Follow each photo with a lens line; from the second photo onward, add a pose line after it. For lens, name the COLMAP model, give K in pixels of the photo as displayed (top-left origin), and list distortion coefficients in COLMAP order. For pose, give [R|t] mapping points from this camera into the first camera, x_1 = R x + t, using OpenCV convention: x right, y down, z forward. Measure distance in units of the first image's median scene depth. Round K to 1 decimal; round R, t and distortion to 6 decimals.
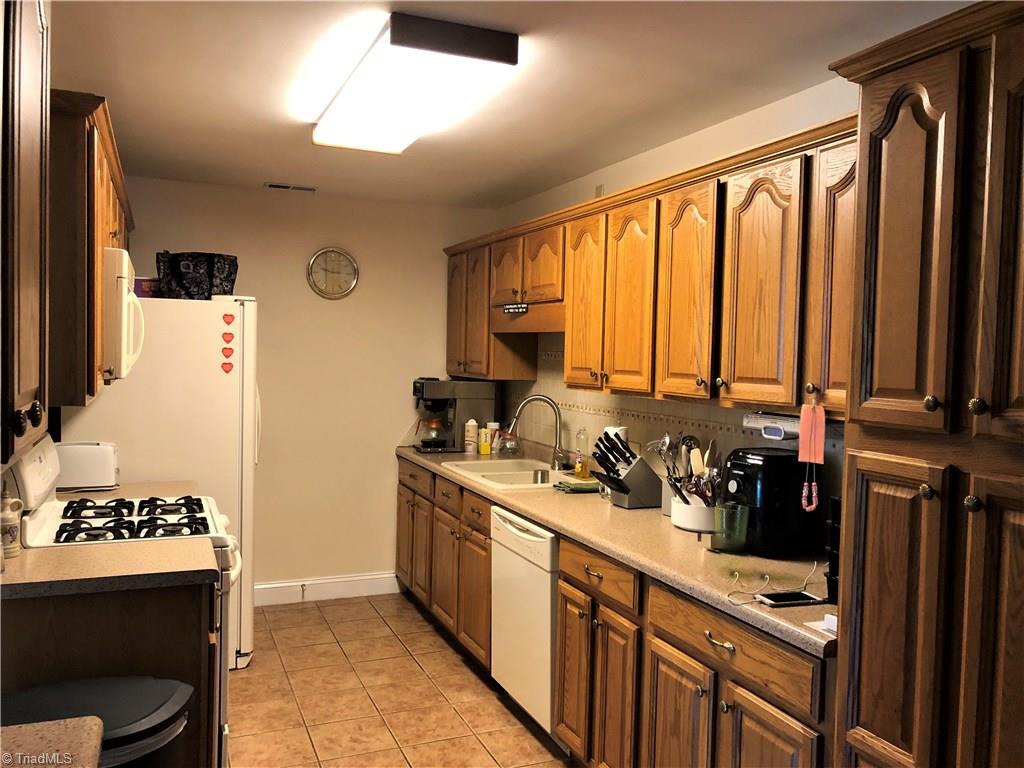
lens RADIAL K [[836.1, 0, 512.9], [0, 836.1, 384.6], [0, 0, 1]] dist [0.032157, -0.030043]
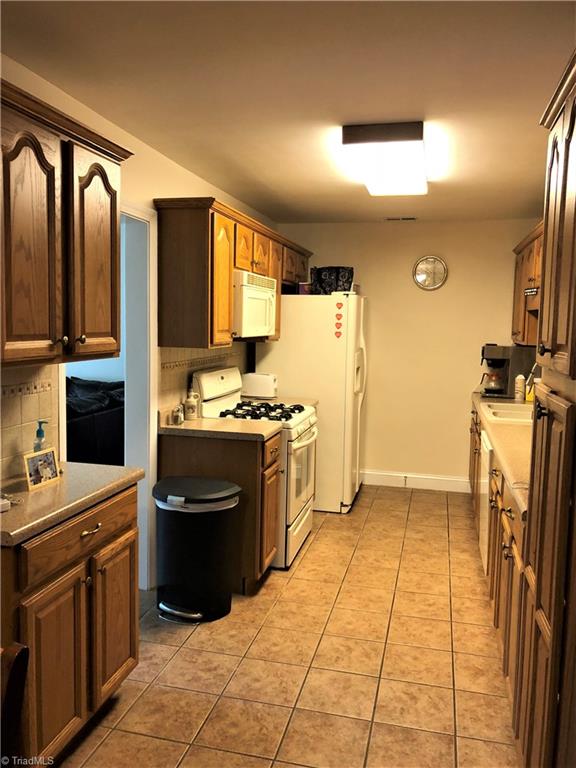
lens RADIAL K [[627.1, 0, 286.7], [0, 627.1, 382.5], [0, 0, 1]] dist [0.032157, -0.030043]
pose [[0.801532, 0.050779, -0.595791, 0.325587], [-0.024782, 0.998353, 0.051750, 0.012508], [0.597438, -0.026715, 0.801470, -0.072841]]
